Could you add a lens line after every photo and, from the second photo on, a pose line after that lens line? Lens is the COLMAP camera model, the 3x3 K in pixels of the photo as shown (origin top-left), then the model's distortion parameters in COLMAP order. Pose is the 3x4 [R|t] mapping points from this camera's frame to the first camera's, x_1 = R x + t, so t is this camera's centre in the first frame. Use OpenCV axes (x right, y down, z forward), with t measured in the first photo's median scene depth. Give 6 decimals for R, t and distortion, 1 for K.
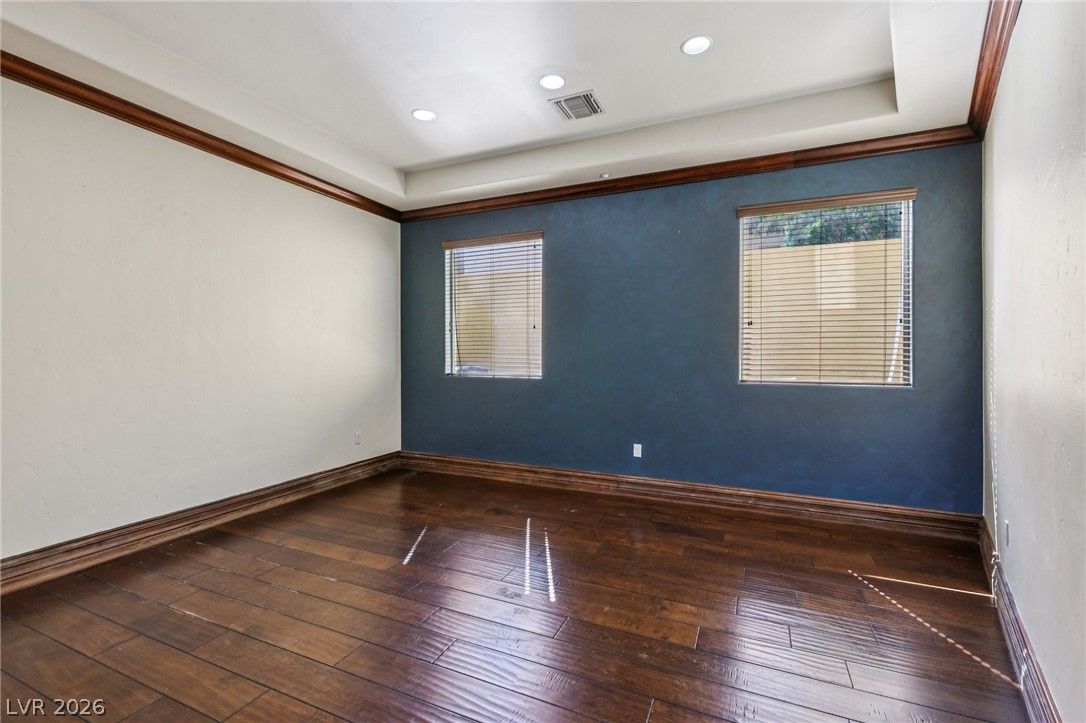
lens RADIAL K [[473.2, 0, 545.0], [0, 473.2, 353.1], [0, 0, 1]] dist [0.003193, 0.000609]
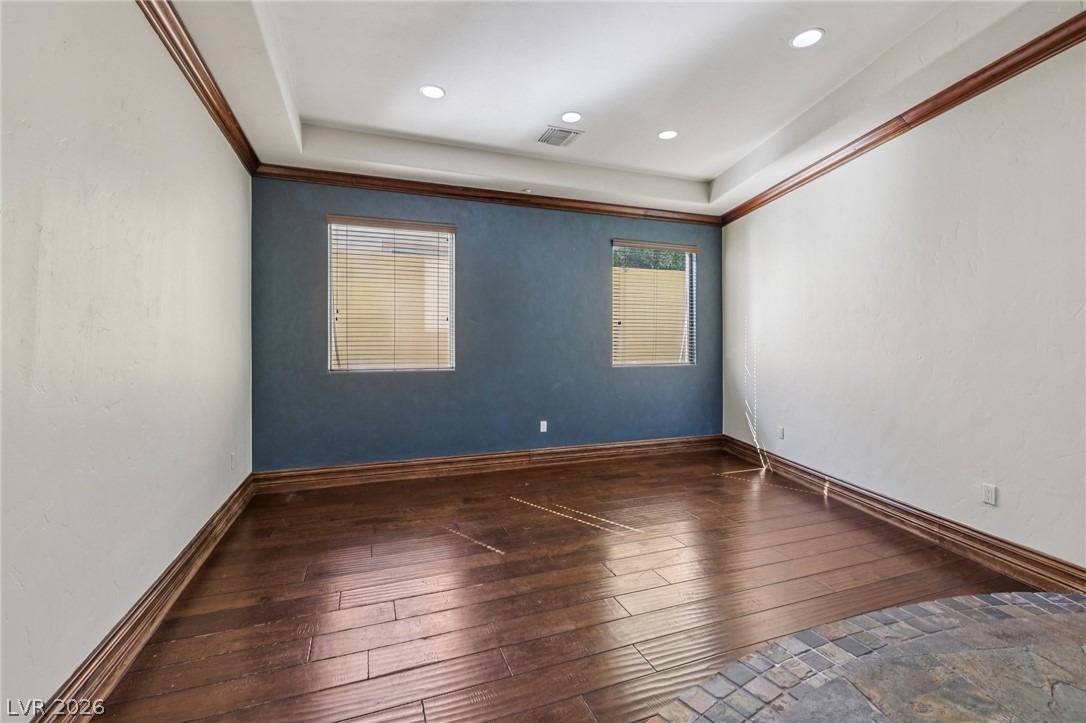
lens RADIAL K [[473.2, 0, 553.7], [0, 473.2, 347.2], [0, 0, 1]] dist [0.003193, 0.000609]
pose [[0.709744, -0.008207, 0.704412, -0.645706], [0.001102, 0.999944, 0.010540, -0.007184], [-0.704459, -0.006705, 0.709713, 0.139486]]
